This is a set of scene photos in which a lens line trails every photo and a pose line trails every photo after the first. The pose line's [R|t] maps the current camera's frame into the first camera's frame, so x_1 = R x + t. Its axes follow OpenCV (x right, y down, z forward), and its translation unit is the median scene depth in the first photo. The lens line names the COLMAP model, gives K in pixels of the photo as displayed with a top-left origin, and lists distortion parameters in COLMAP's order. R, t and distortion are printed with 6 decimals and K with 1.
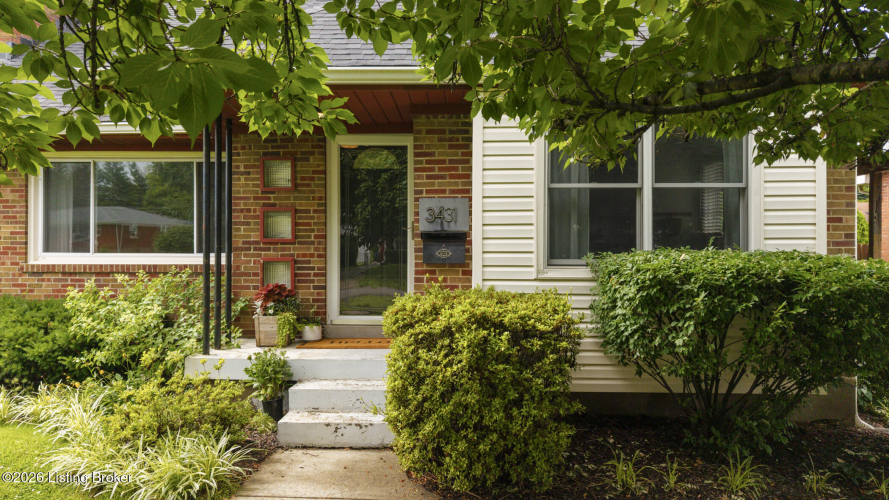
lens RADIAL K [[594.4, 0, 448.8], [0, 594.4, 251.4], [0, 0, 1]] dist [0.066424, -0.081236]
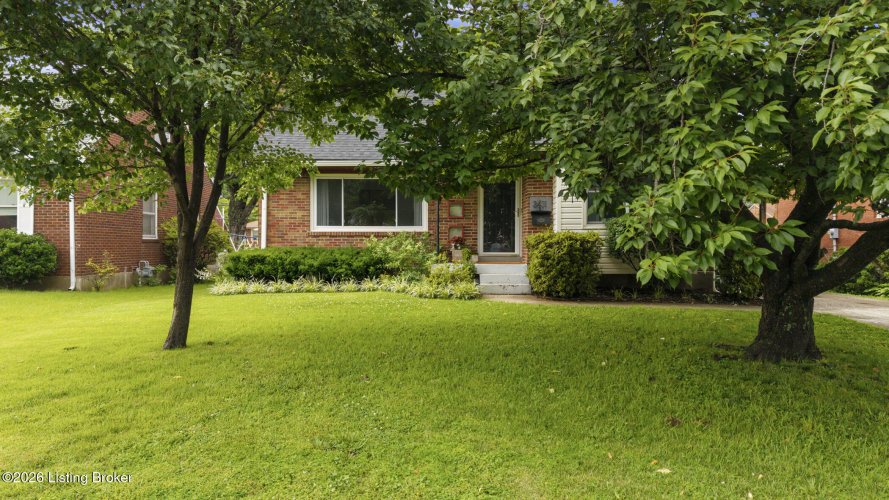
lens RADIAL K [[594.4, 0, 448.8], [0, 594.4, 251.4], [0, 0, 1]] dist [0.066424, -0.081236]
pose [[0.999569, 0.002197, 0.029280, -0.439803], [-0.001758, 0.999886, -0.014991, 0.161479], [-0.029309, 0.014933, 0.999459, -1.342145]]
